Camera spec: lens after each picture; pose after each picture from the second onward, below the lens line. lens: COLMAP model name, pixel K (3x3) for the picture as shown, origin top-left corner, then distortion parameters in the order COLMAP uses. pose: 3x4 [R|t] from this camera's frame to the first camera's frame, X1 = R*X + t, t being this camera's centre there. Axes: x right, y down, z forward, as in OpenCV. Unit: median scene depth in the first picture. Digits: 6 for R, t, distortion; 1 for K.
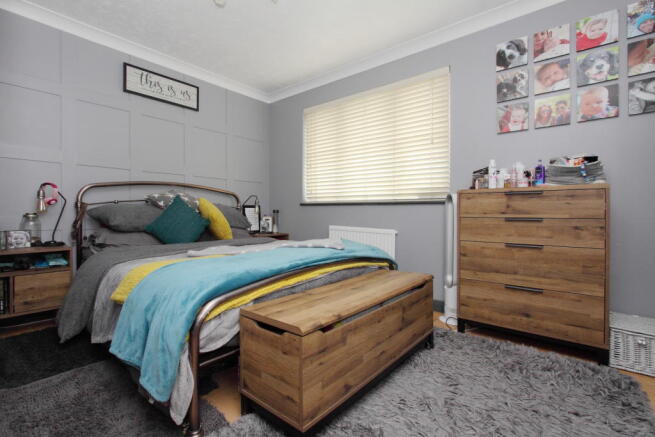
lens RADIAL K [[306.9, 0, 307.4], [0, 306.9, 220.7], [0, 0, 1]] dist [-0.018781, -0.000938]
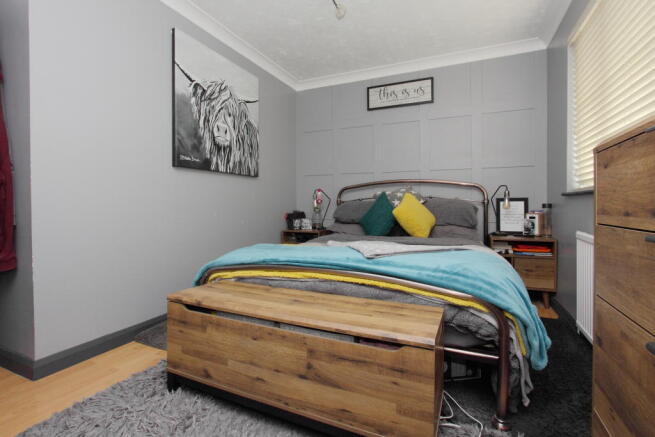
lens RADIAL K [[306.9, 0, 328.7], [0, 306.9, 215.4], [0, 0, 1]] dist [-0.018781, -0.000938]
pose [[0.295887, 0.024168, -0.954917, 0.605876], [-0.022856, 0.999573, 0.018216, -0.016475], [0.954950, 0.016436, 0.296313, 0.522240]]
